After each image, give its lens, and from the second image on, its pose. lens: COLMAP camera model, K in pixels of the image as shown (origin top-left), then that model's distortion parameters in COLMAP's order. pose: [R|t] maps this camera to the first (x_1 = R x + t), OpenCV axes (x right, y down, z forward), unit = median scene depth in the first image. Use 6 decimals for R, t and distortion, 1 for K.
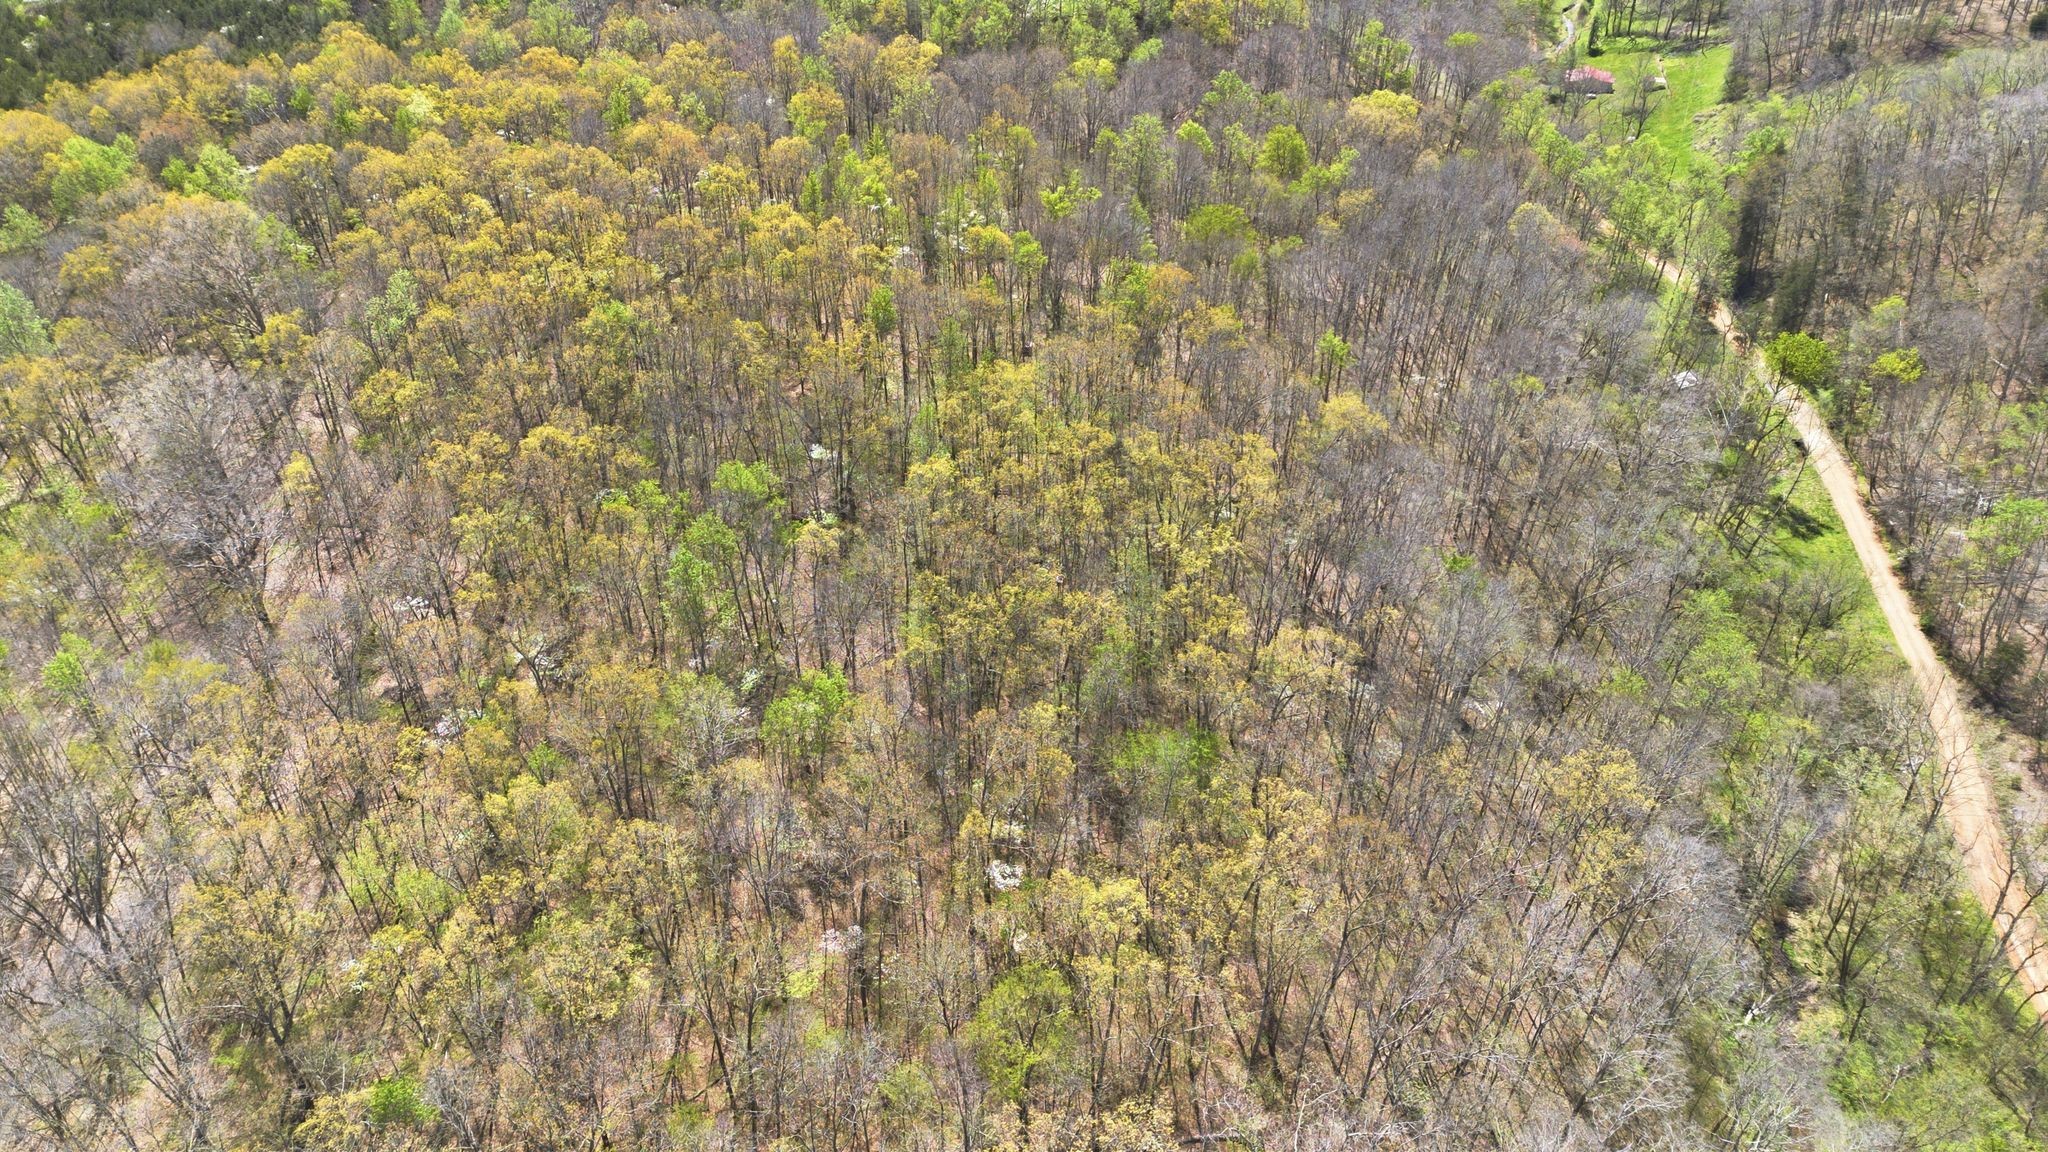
lens RADIAL K [[1428.6, 0, 1032.9], [0, 1428.6, 563.4], [0, 0, 1]] dist [0.077618, -0.077995]
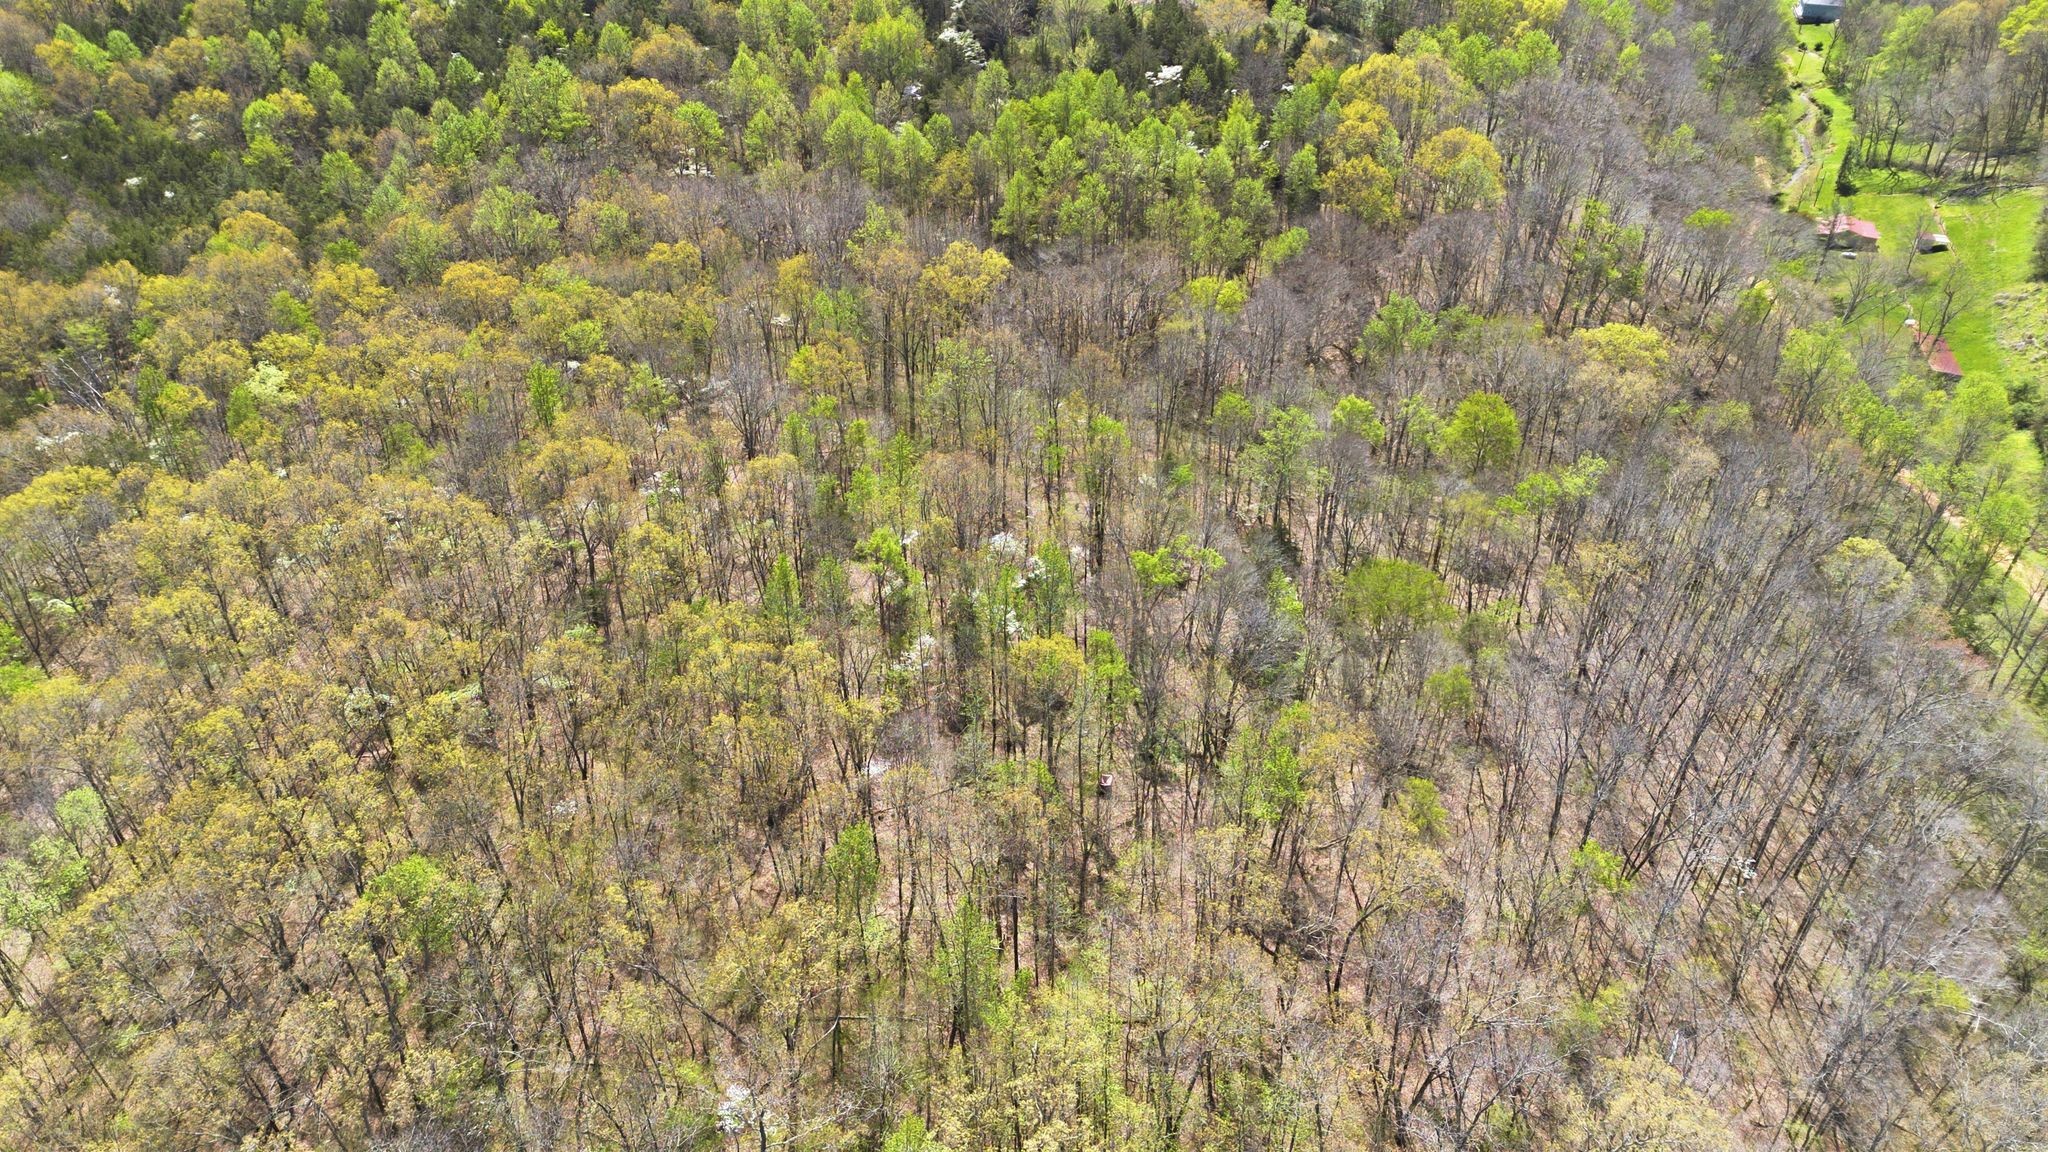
lens RADIAL K [[1428.6, 0, 1030.8], [0, 1428.6, 587.6], [0, 0, 1]] dist [0.077618, -0.077995]
pose [[0.997260, 0.036715, -0.064218, 0.000357], [-0.035837, 0.999249, 0.014760, -0.202668], [0.064712, -0.012418, 0.997827, 0.267751]]
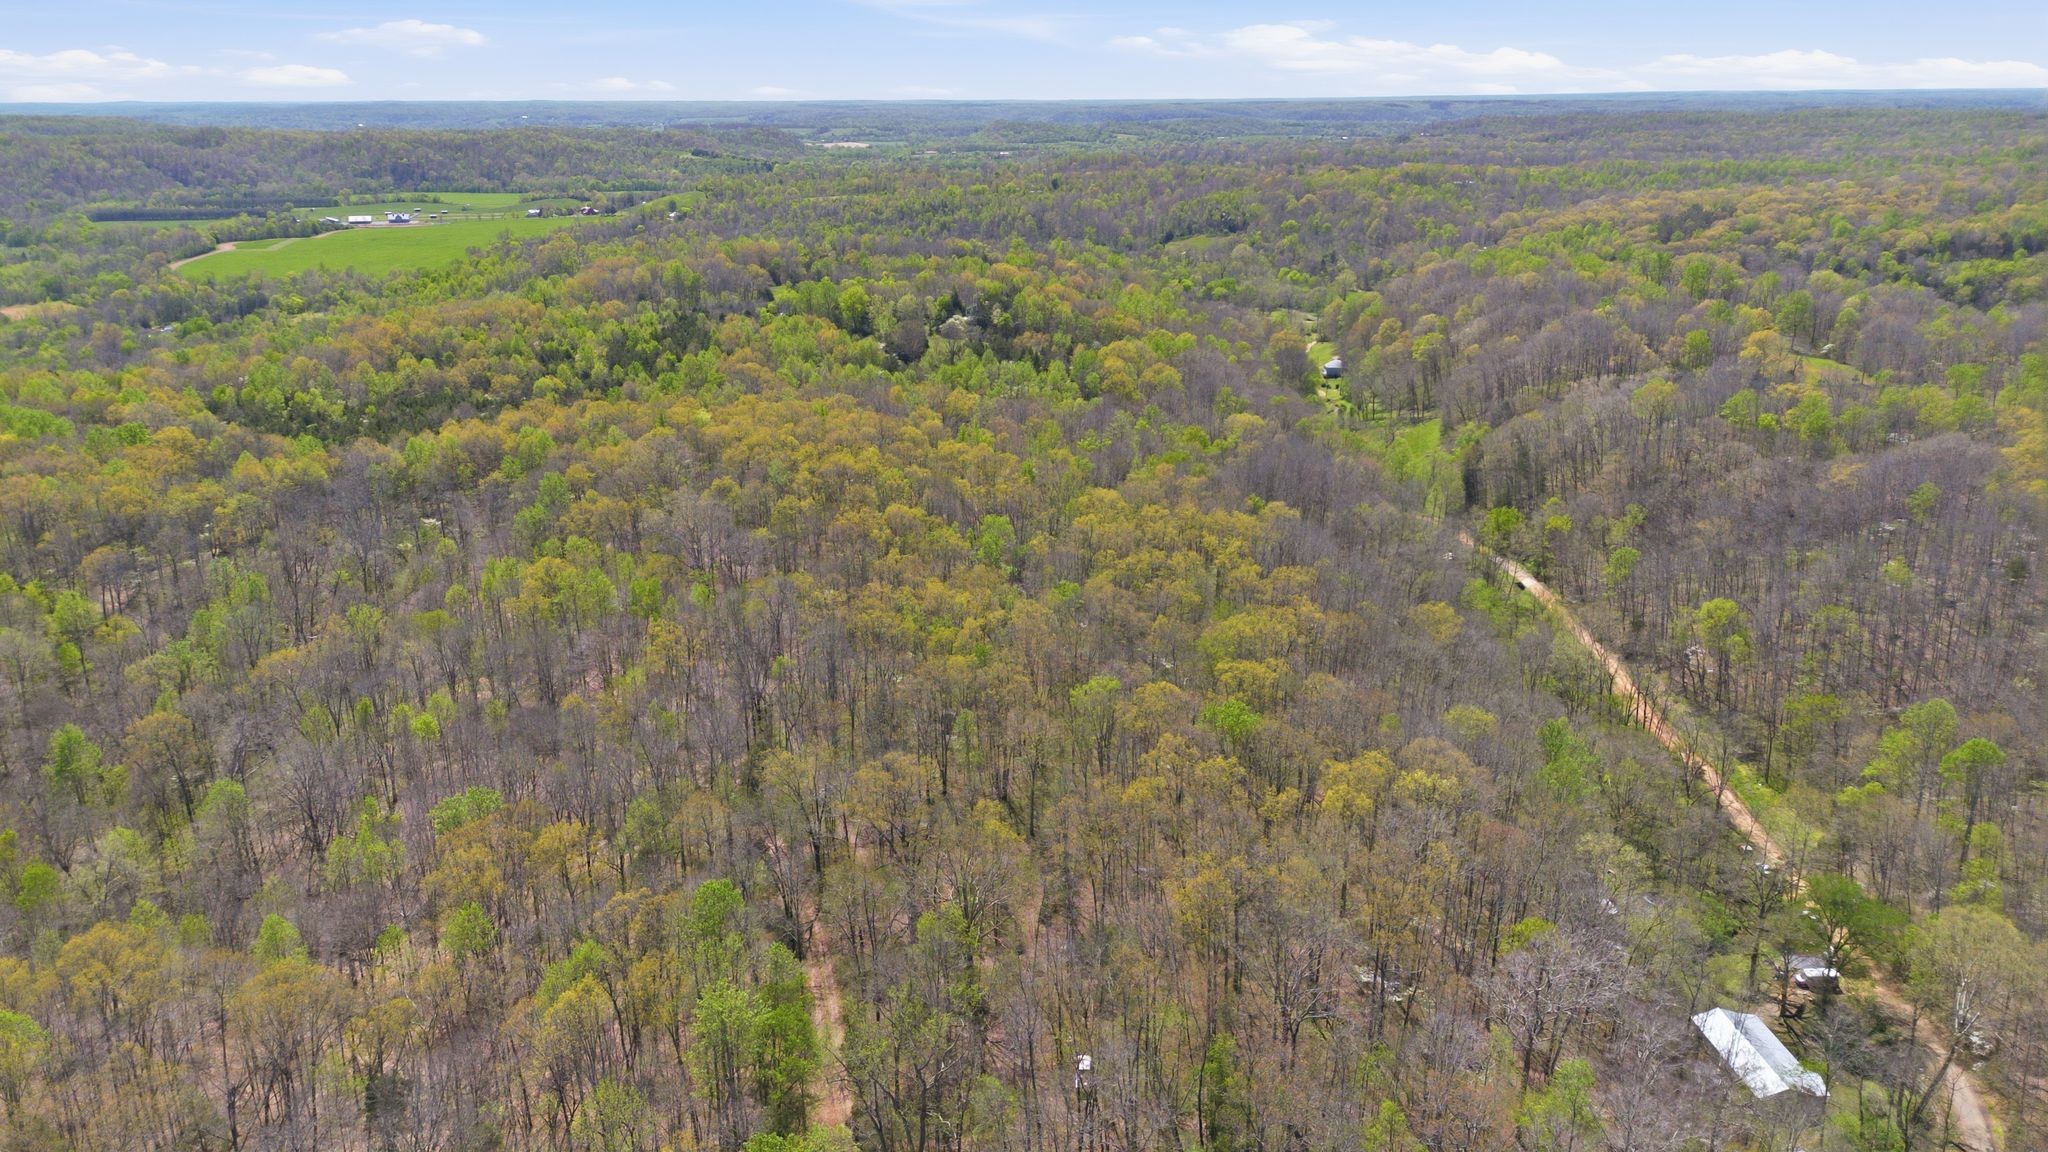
lens RADIAL K [[1428.6, 0, 1024.7], [0, 1428.6, 582.4], [0, 0, 1]] dist [0.077618, -0.077995]
pose [[0.989574, -0.047392, 0.136006, -0.246397], [0.088760, 0.944346, -0.316753, 0.366566], [-0.113425, 0.325523, 0.938706, -0.466207]]
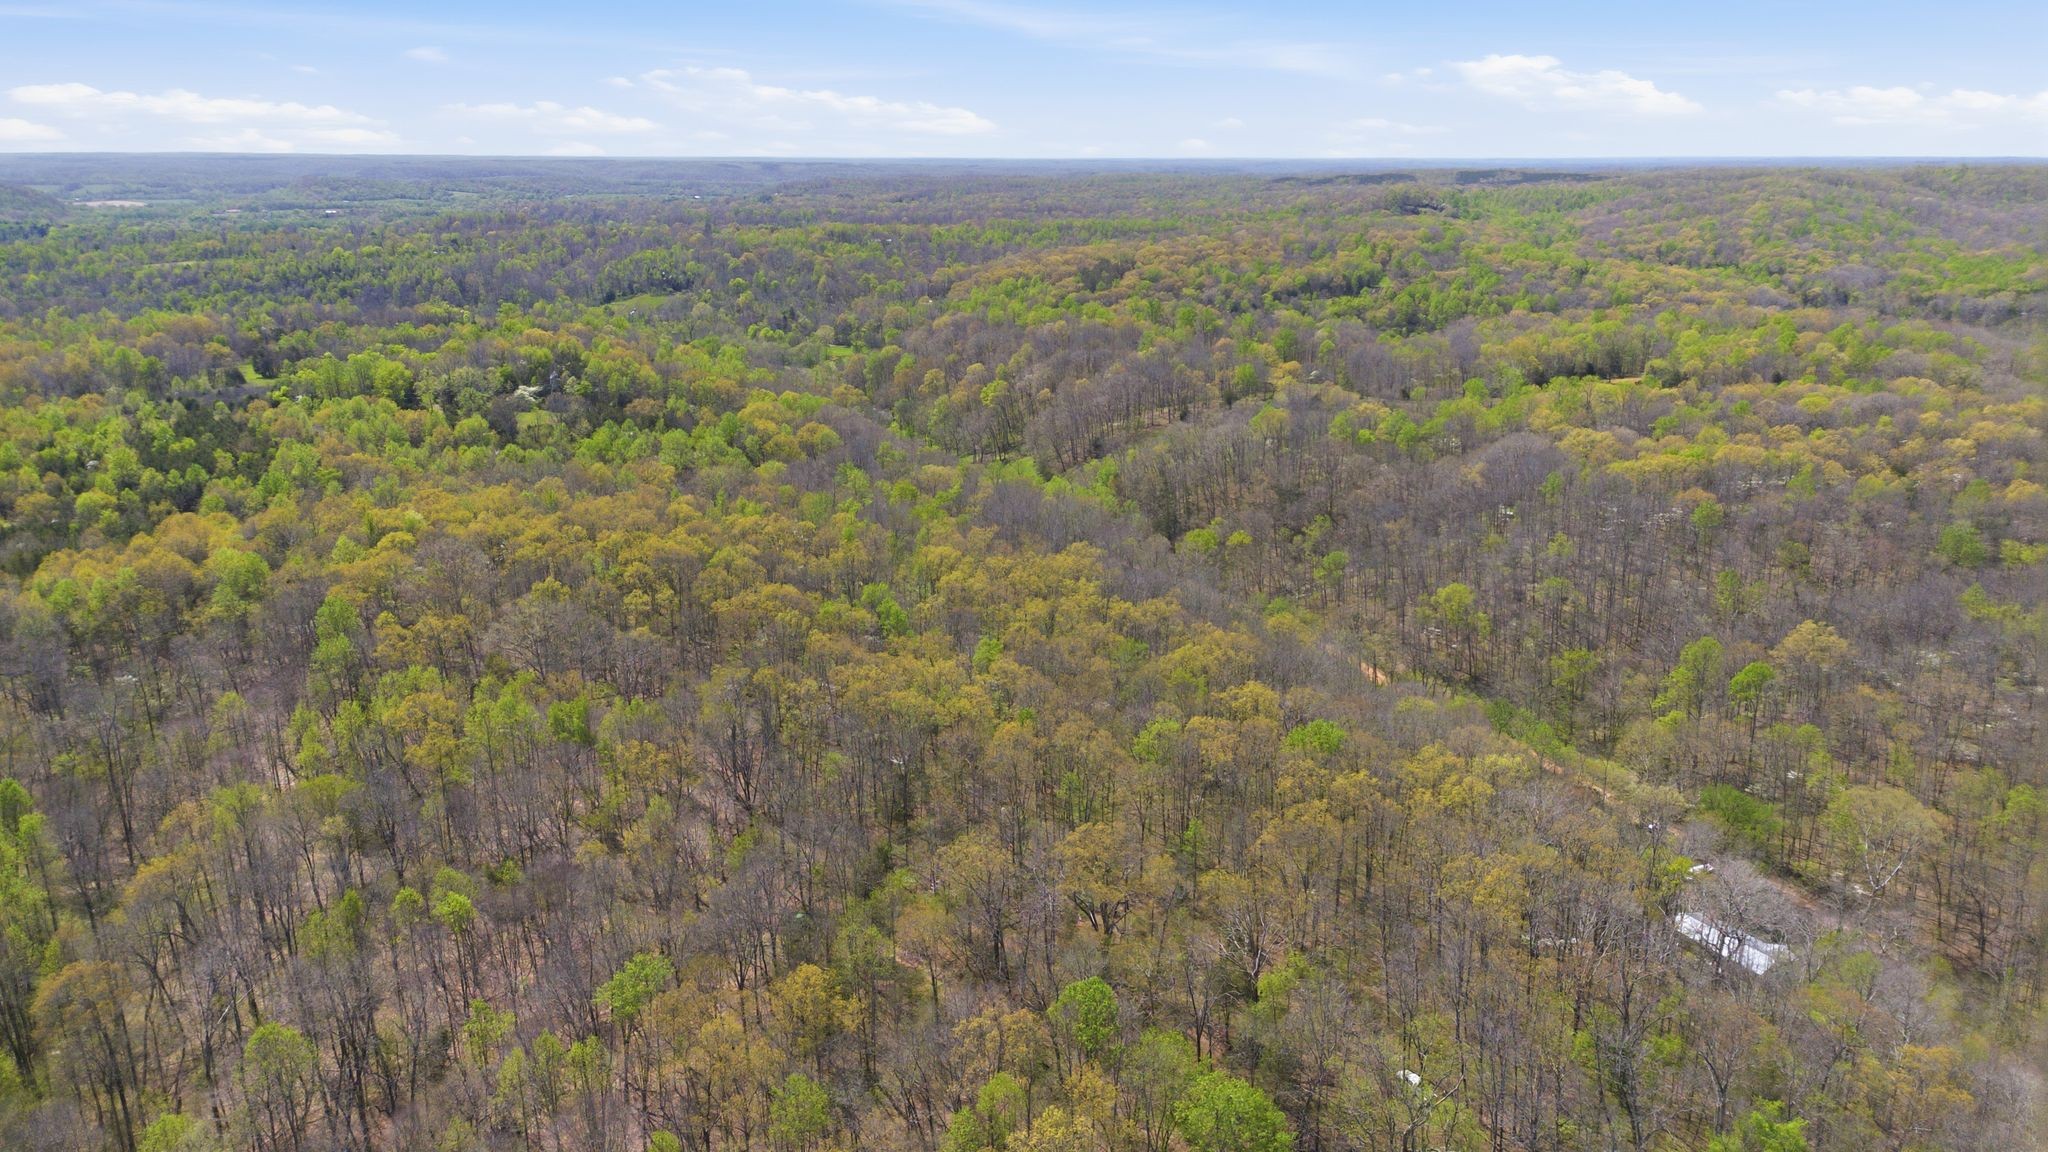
lens RADIAL K [[1428.6, 0, 1026.6], [0, 1428.6, 579.9], [0, 0, 1]] dist [0.077618, -0.077995]
pose [[0.829874, -0.151699, 0.536932, -0.590927], [0.334641, 0.905357, -0.261427, 0.272347], [-0.446457, 0.396631, 0.802097, -0.334340]]
